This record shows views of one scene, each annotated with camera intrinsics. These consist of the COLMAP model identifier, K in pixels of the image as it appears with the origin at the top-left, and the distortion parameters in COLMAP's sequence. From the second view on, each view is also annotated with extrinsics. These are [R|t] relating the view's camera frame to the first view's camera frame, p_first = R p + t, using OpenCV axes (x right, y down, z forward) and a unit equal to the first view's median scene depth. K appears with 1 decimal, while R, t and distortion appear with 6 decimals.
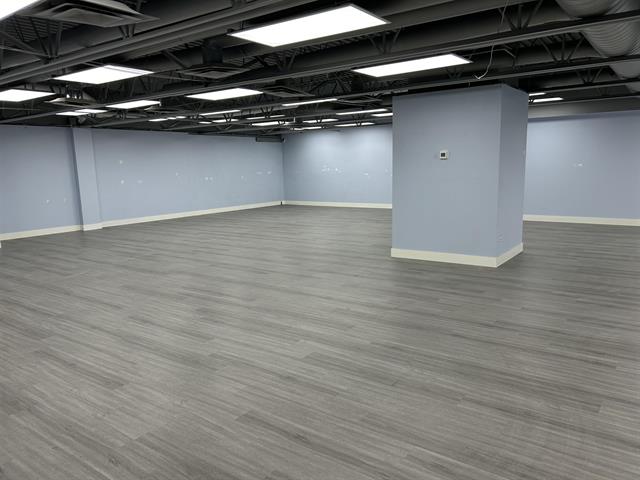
lens RADIAL K [[480.1, 0, 316.7], [0, 480.1, 243.4], [0, 0, 1]] dist [0.013534, -0.004239]
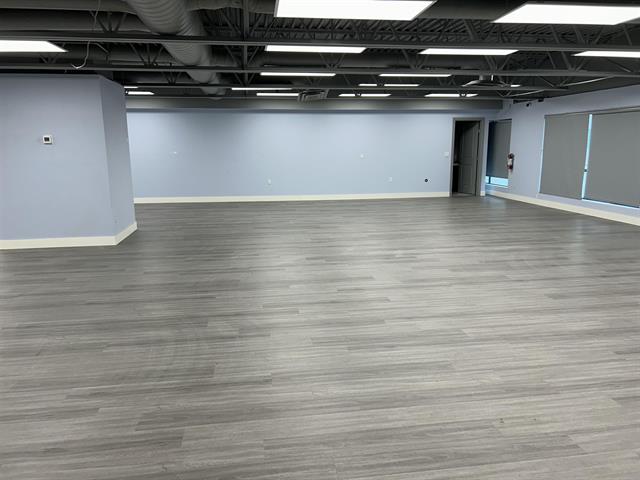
lens RADIAL K [[480.1, 0, 316.7], [0, 480.1, 243.4], [0, 0, 1]] dist [0.013534, -0.004239]
pose [[0.714653, -0.120526, 0.689017, -0.075489], [0.104733, 0.992377, 0.064961, 0.032964], [-0.691594, 0.025738, 0.721828, -0.146479]]
